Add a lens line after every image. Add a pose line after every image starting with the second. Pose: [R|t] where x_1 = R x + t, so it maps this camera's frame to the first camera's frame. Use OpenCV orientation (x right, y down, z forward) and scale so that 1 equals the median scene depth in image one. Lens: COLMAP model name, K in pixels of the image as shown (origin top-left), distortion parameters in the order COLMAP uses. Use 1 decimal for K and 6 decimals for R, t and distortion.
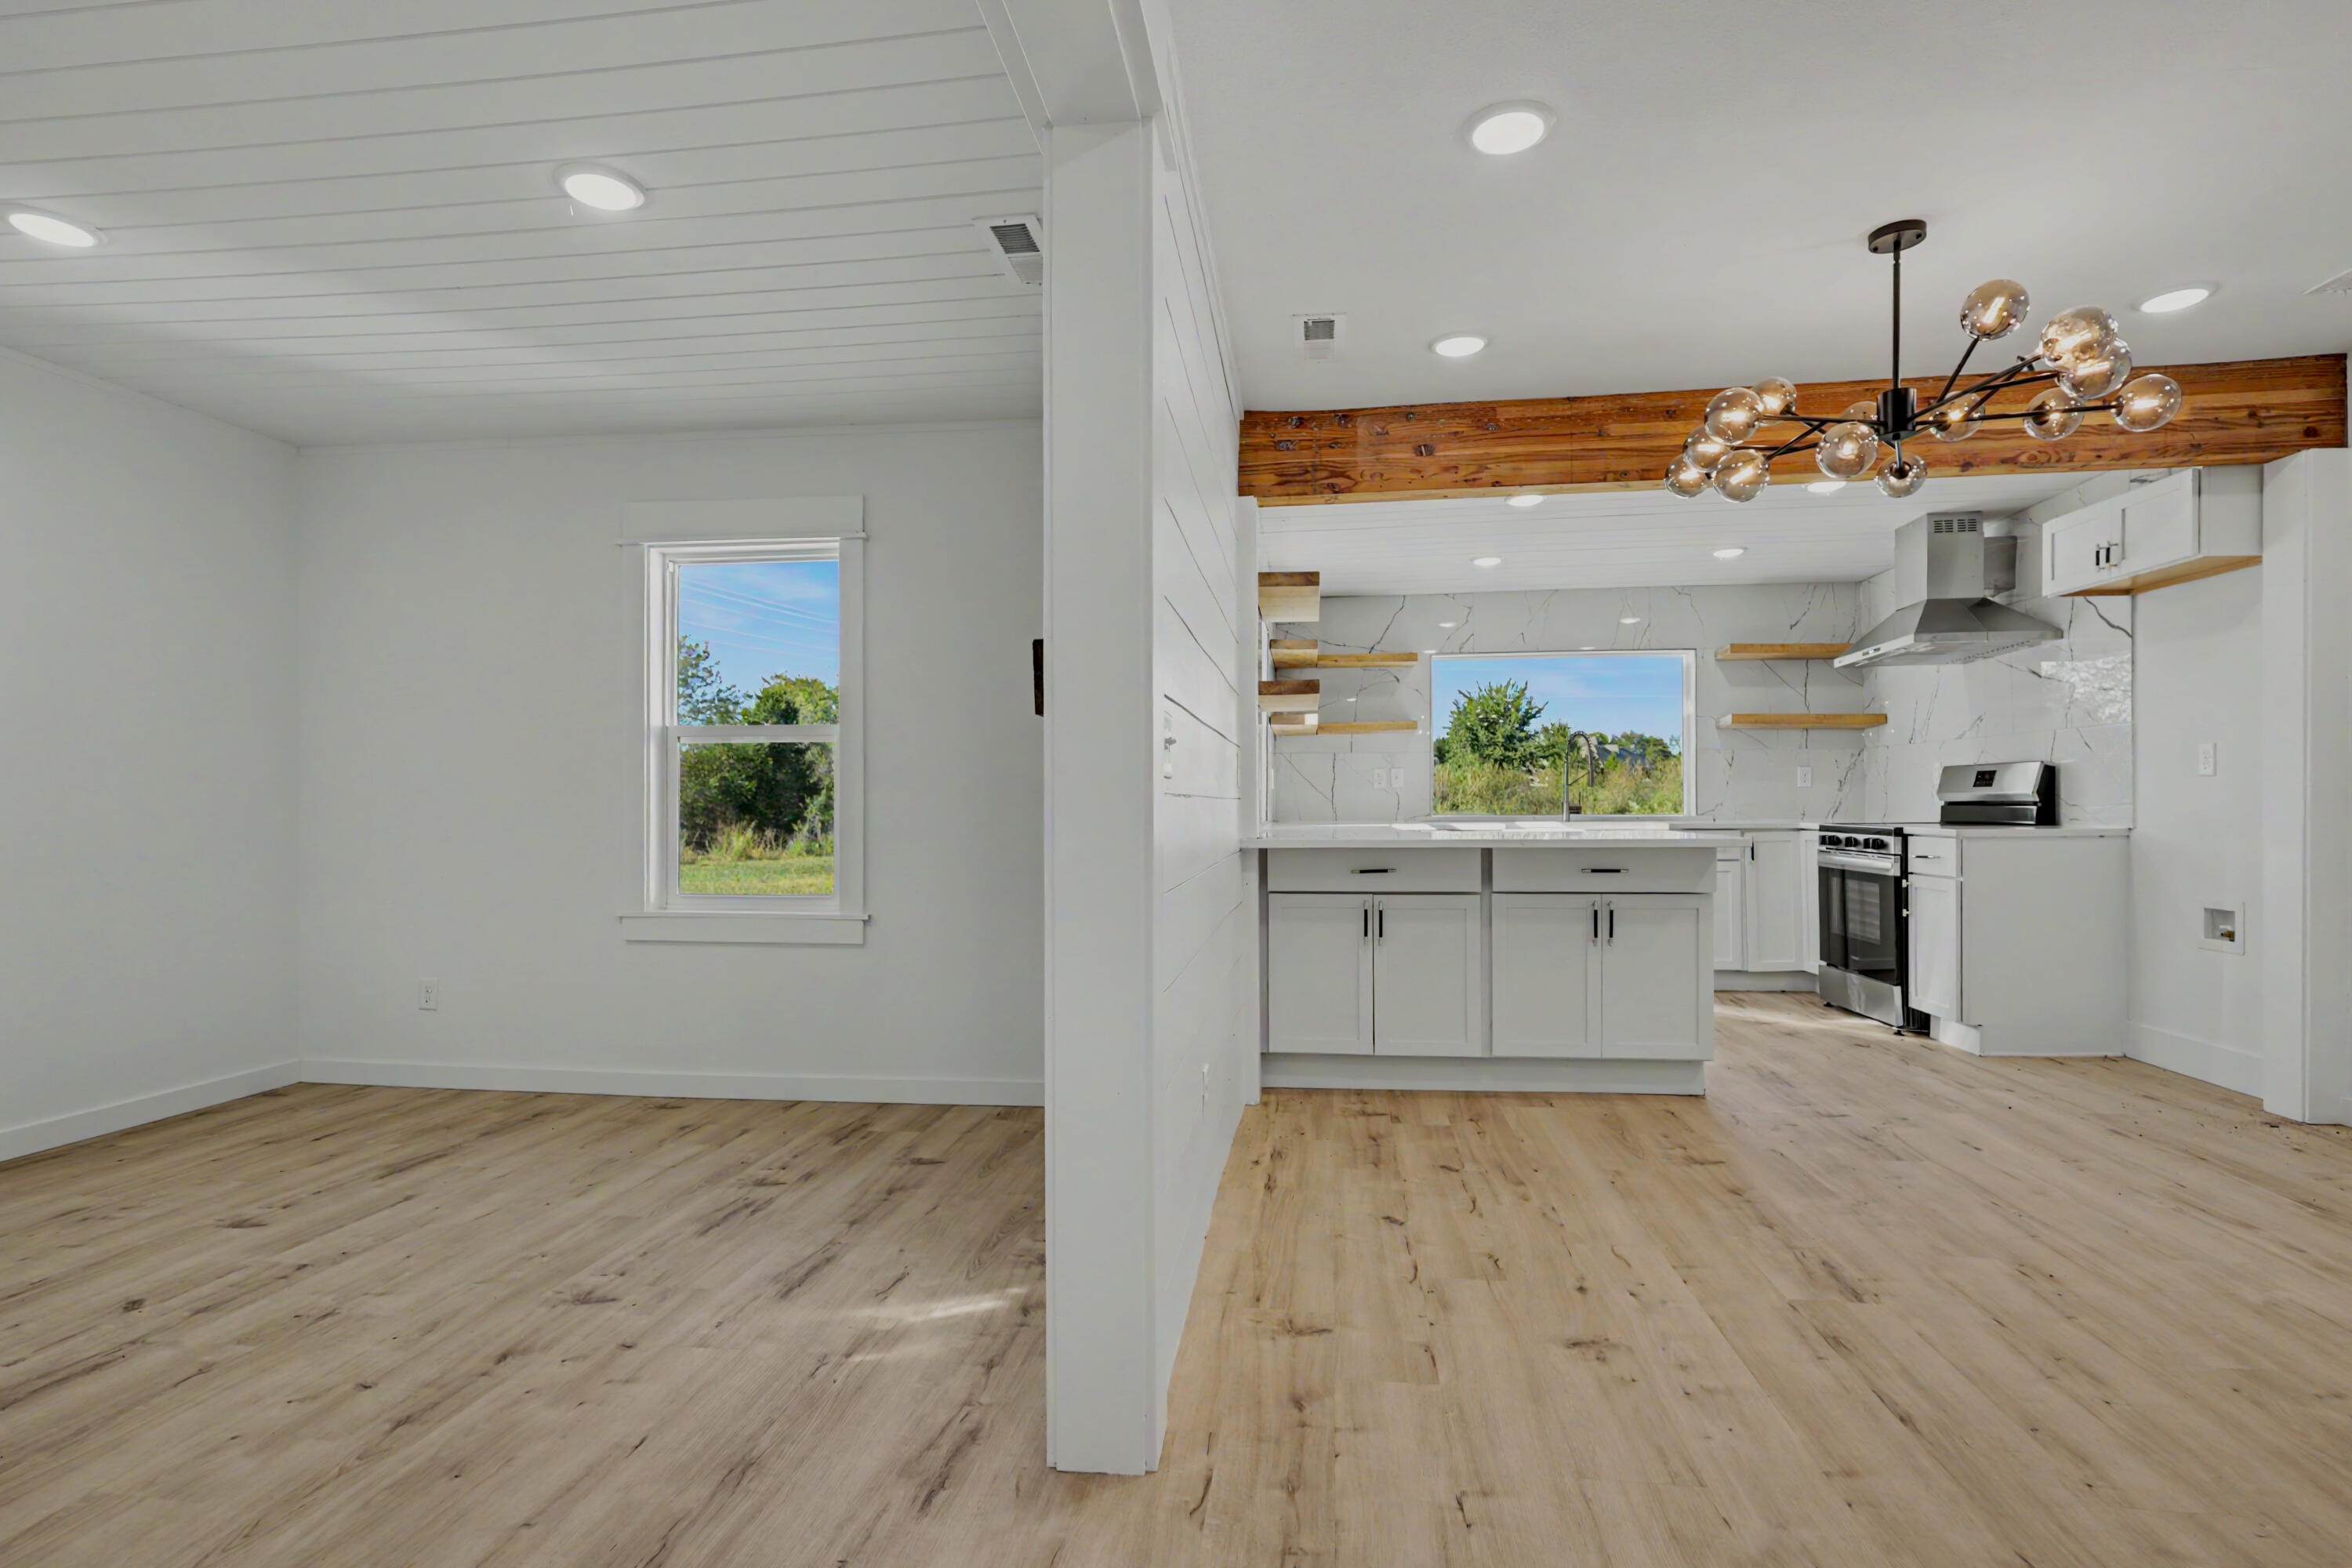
lens RADIAL K [[1131.9, 0, 1176.8], [0, 1131.9, 816.5], [0, 0, 1]] dist [-0.001406, 0.001045]
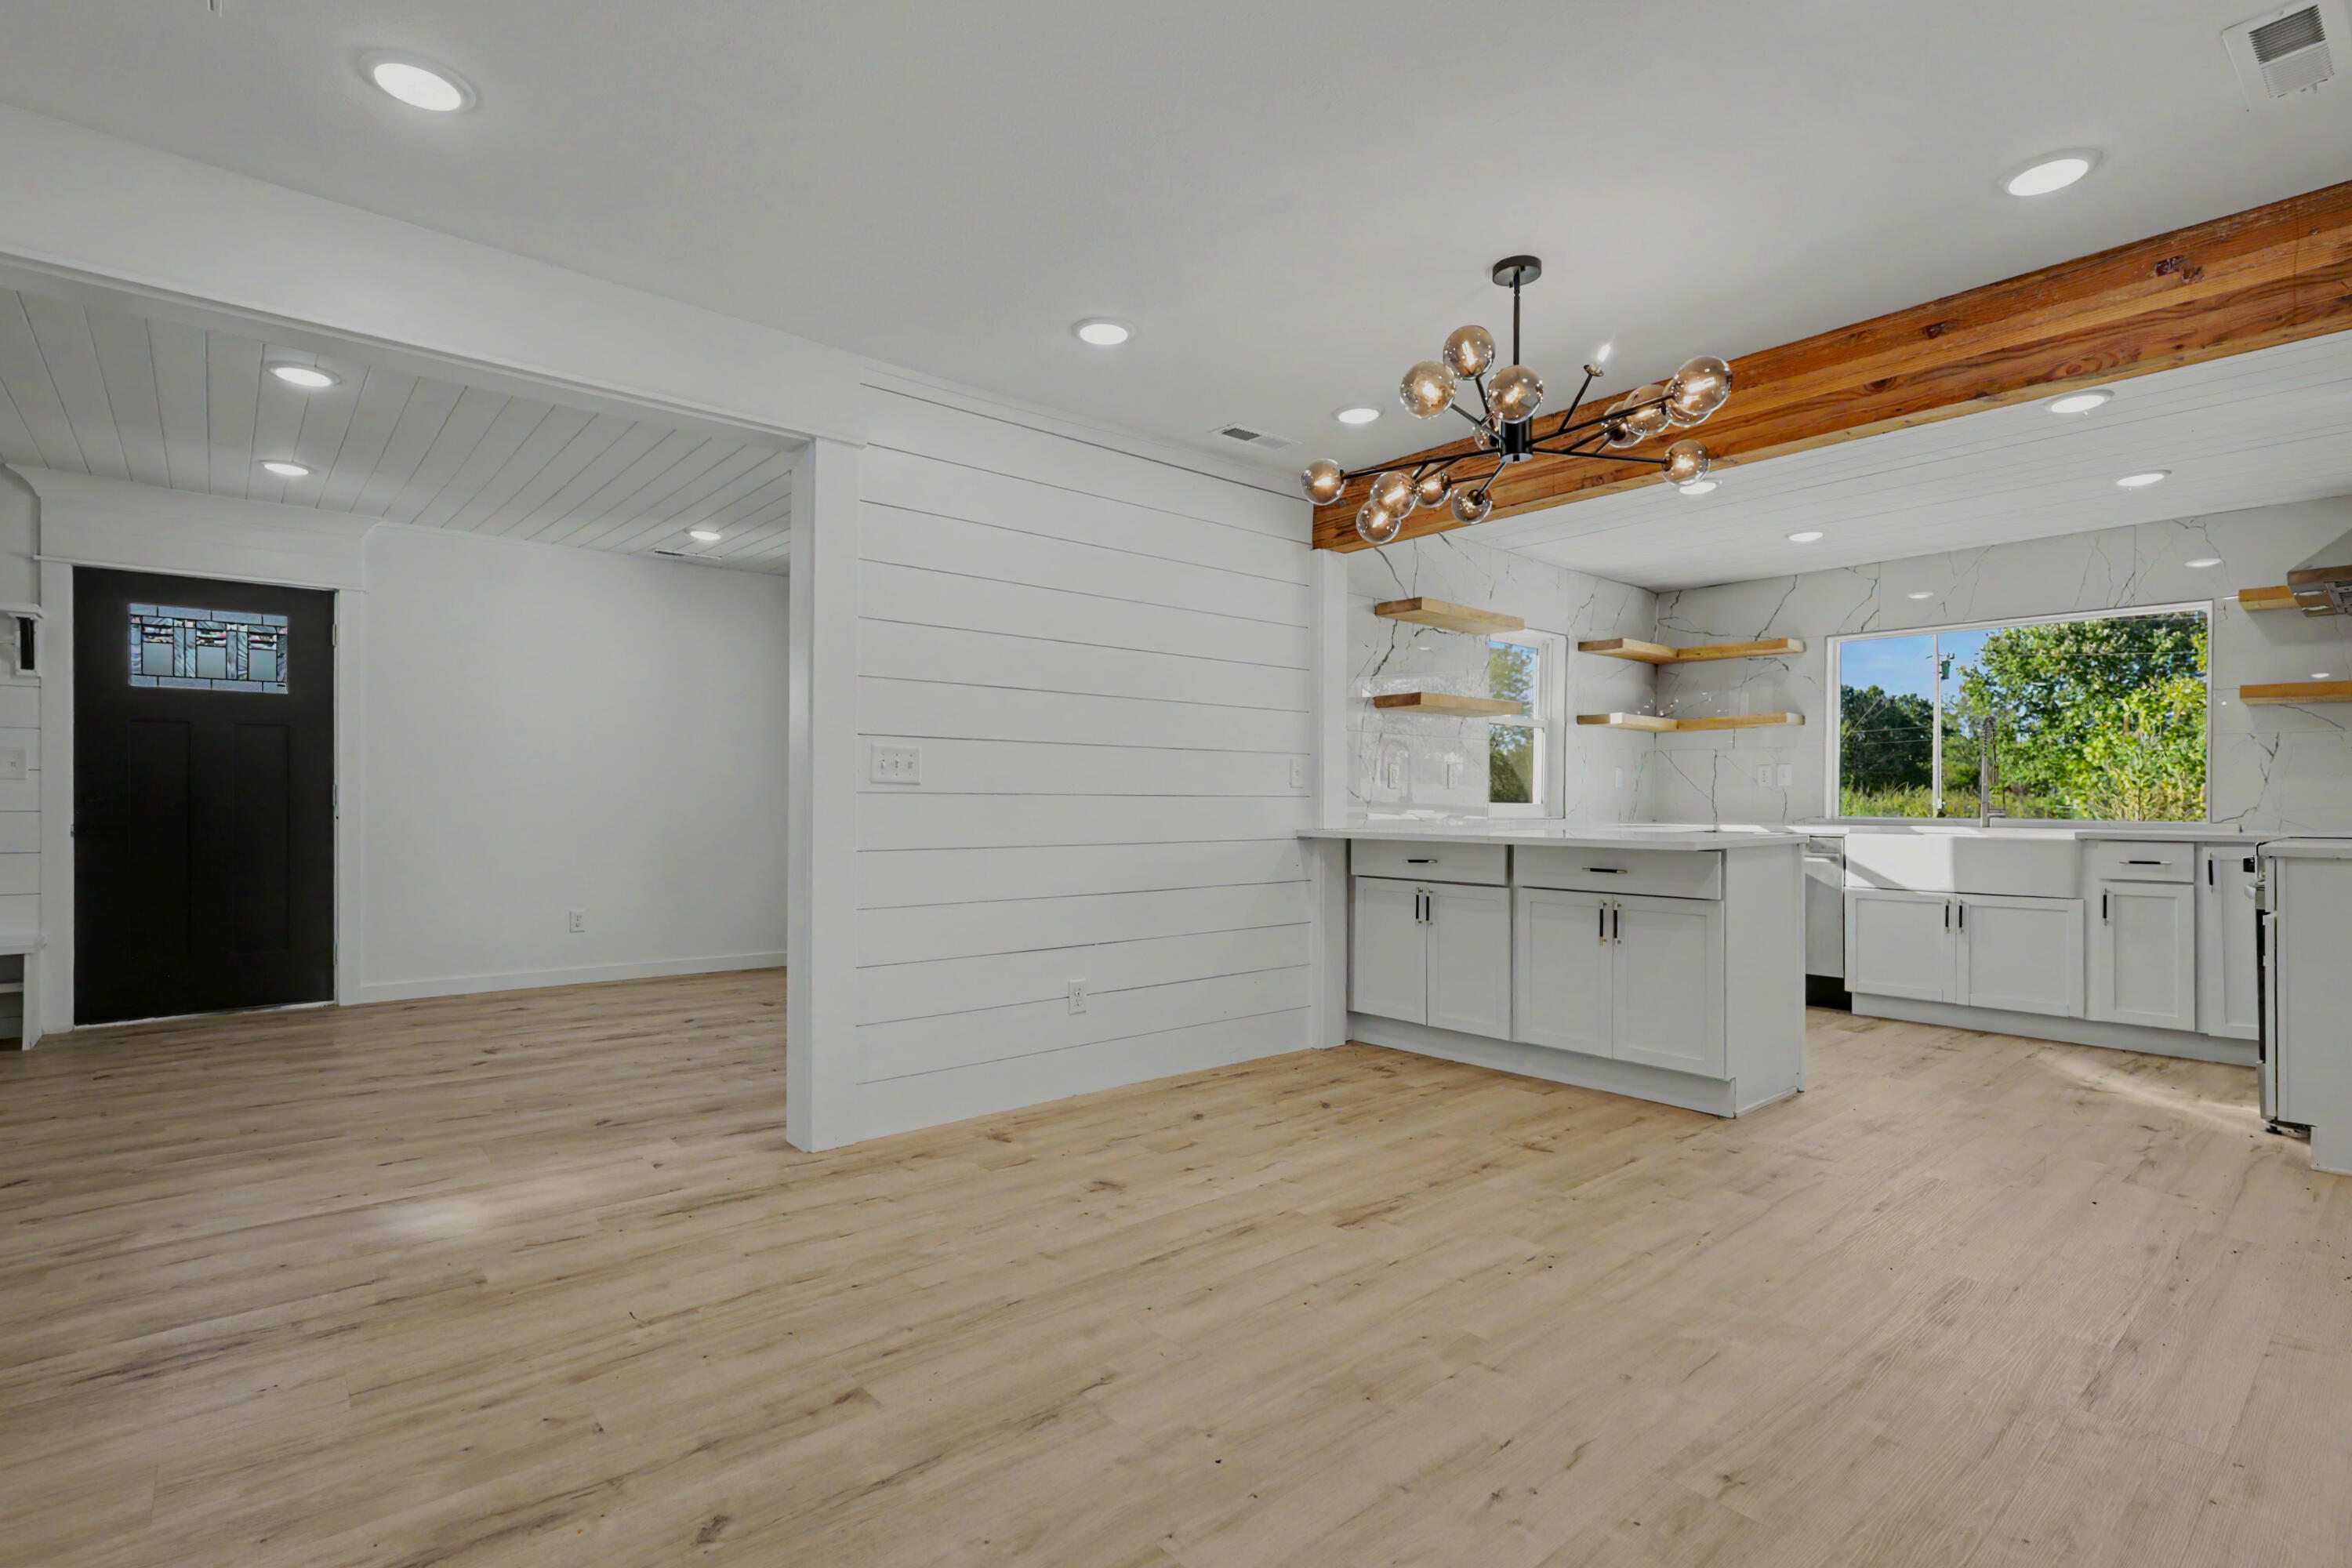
lens RADIAL K [[1106.3, 0, 1172.2], [0, 1106.3, 781.9], [0, 0, 1]] dist [-0.002996, 0.000444]
pose [[0.739599, -0.003243, -0.673040, 0.862203], [-0.015486, 0.999642, -0.021834, -0.002924], [0.672869, 0.026571, 0.739284, 0.016338]]
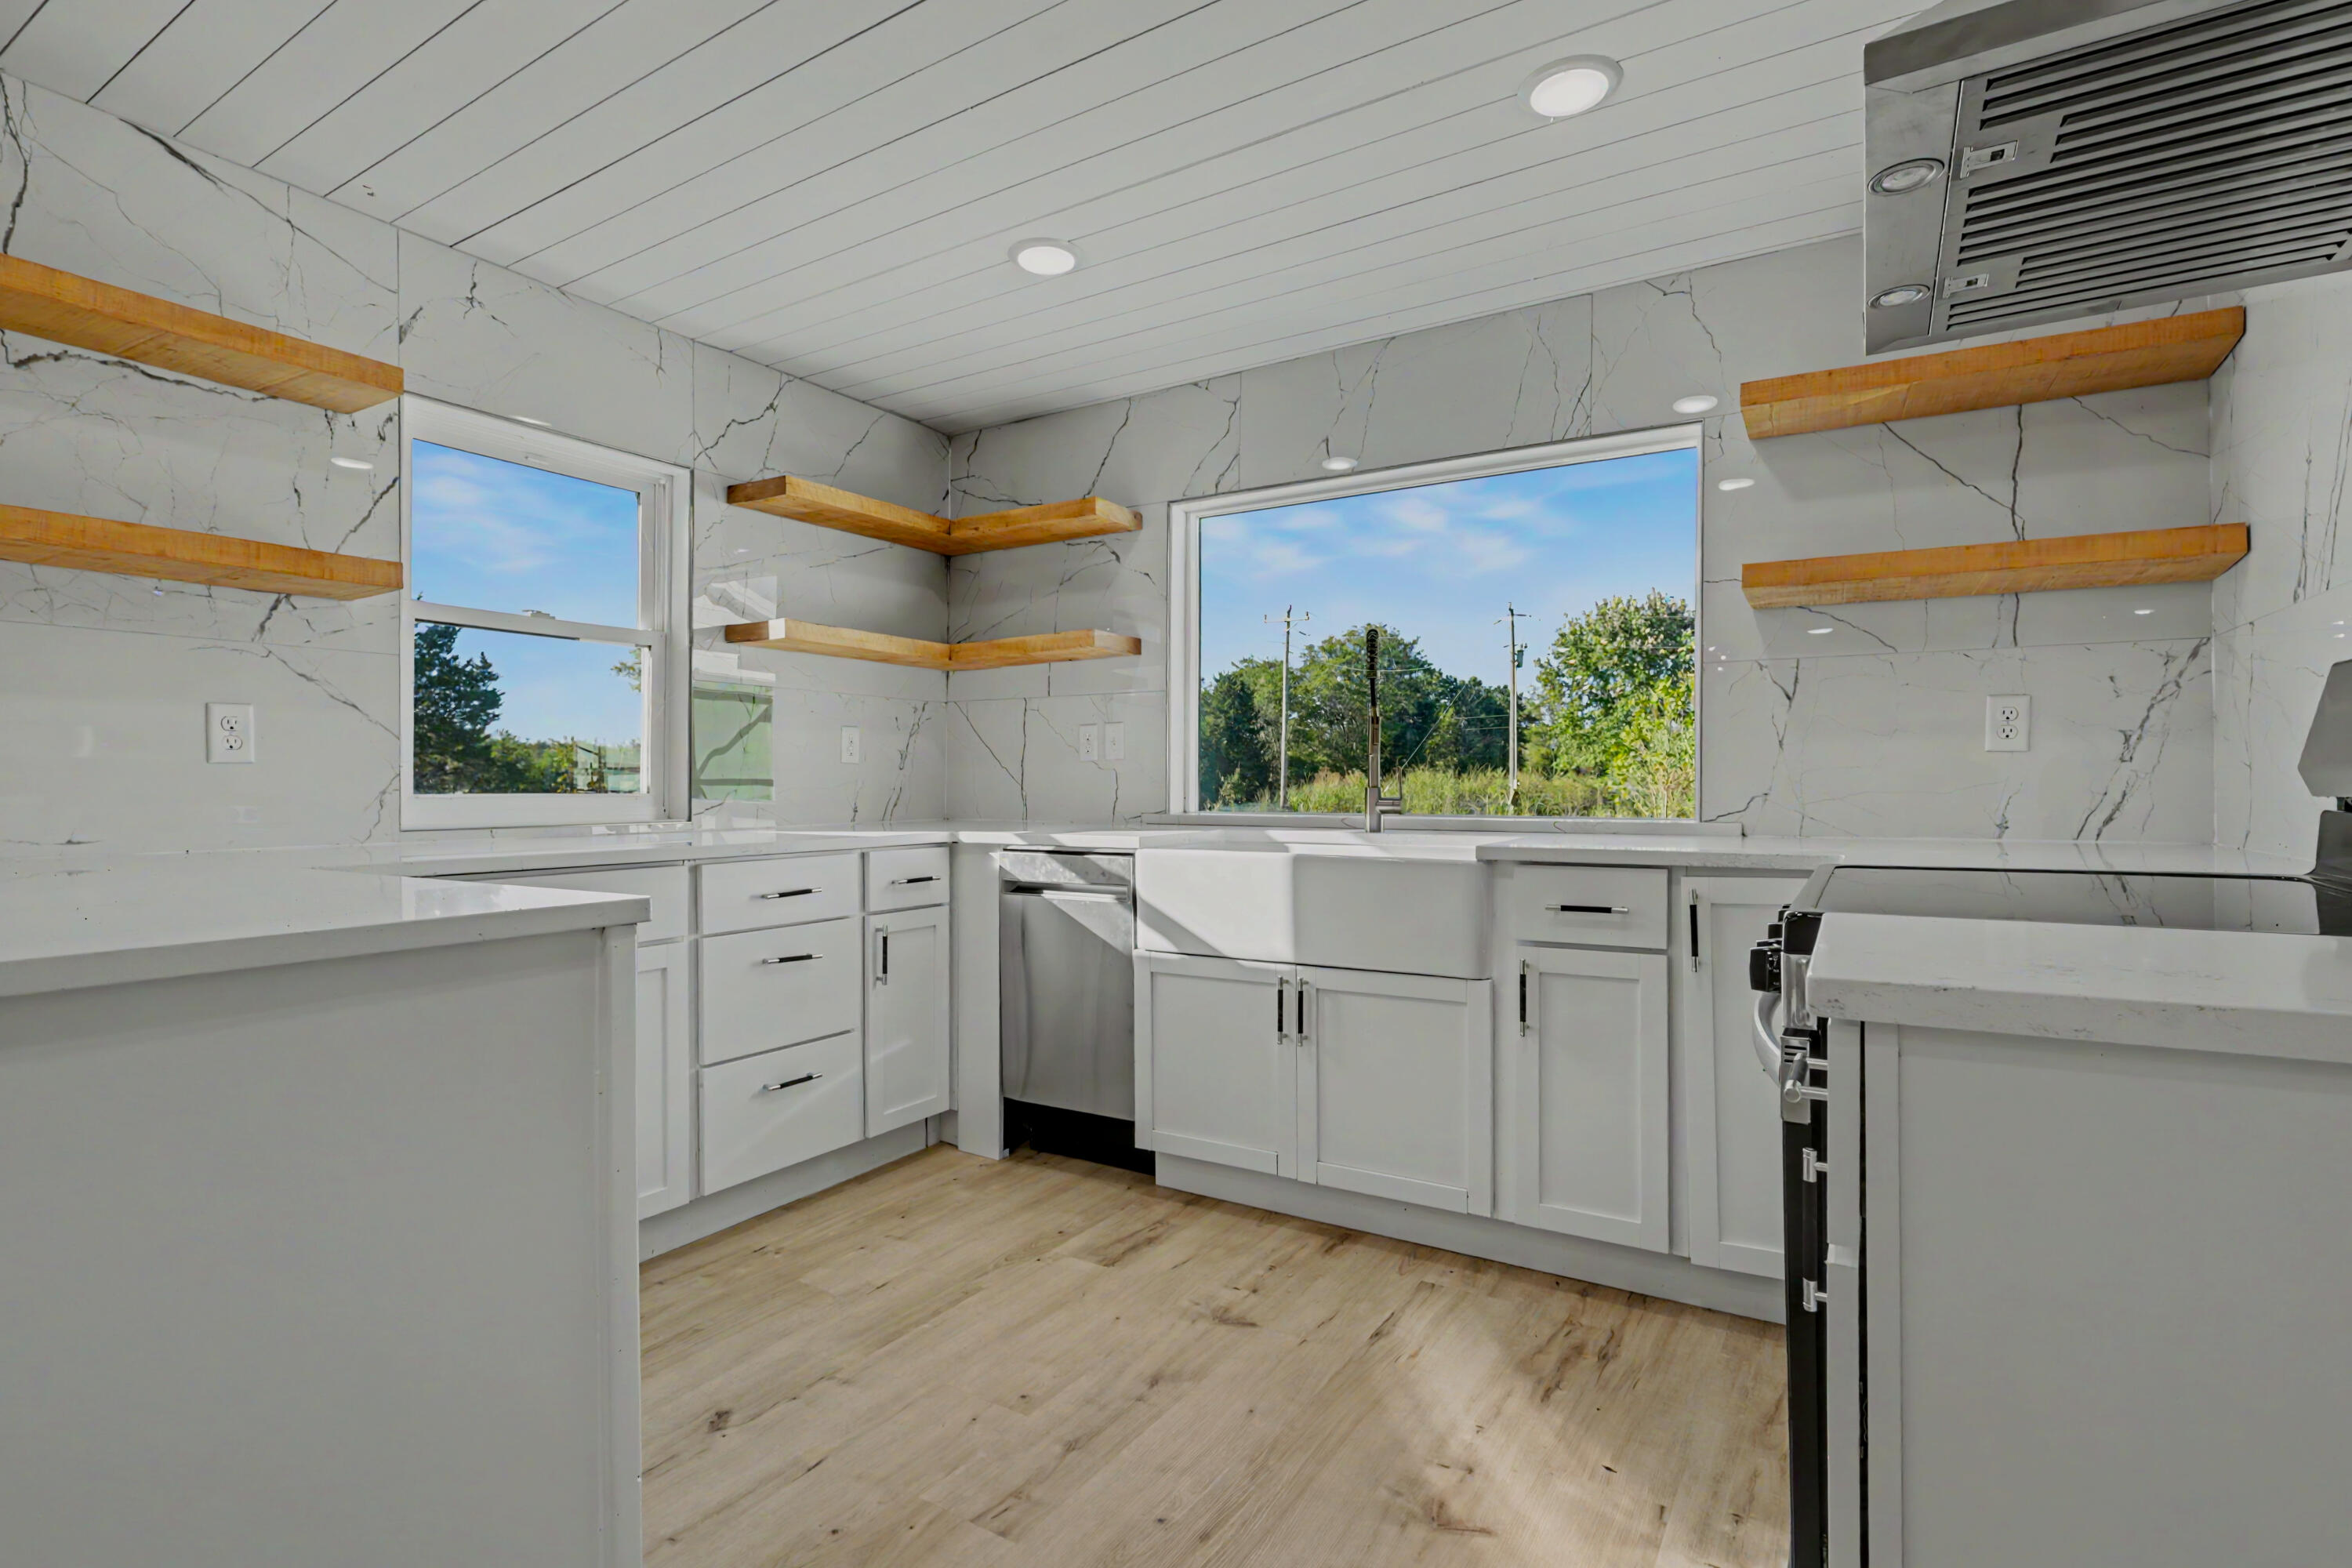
lens RADIAL K [[1130.6, 0, 1177.4], [0, 1130.6, 773.7], [0, 0, 1]] dist [-0.000181, 0.001056]
pose [[0.907514, -0.001665, -0.420018, 0.893965], [-0.006593, 0.999813, -0.018207, -0.018923], [0.419969, 0.019292, 0.907333, 1.060031]]
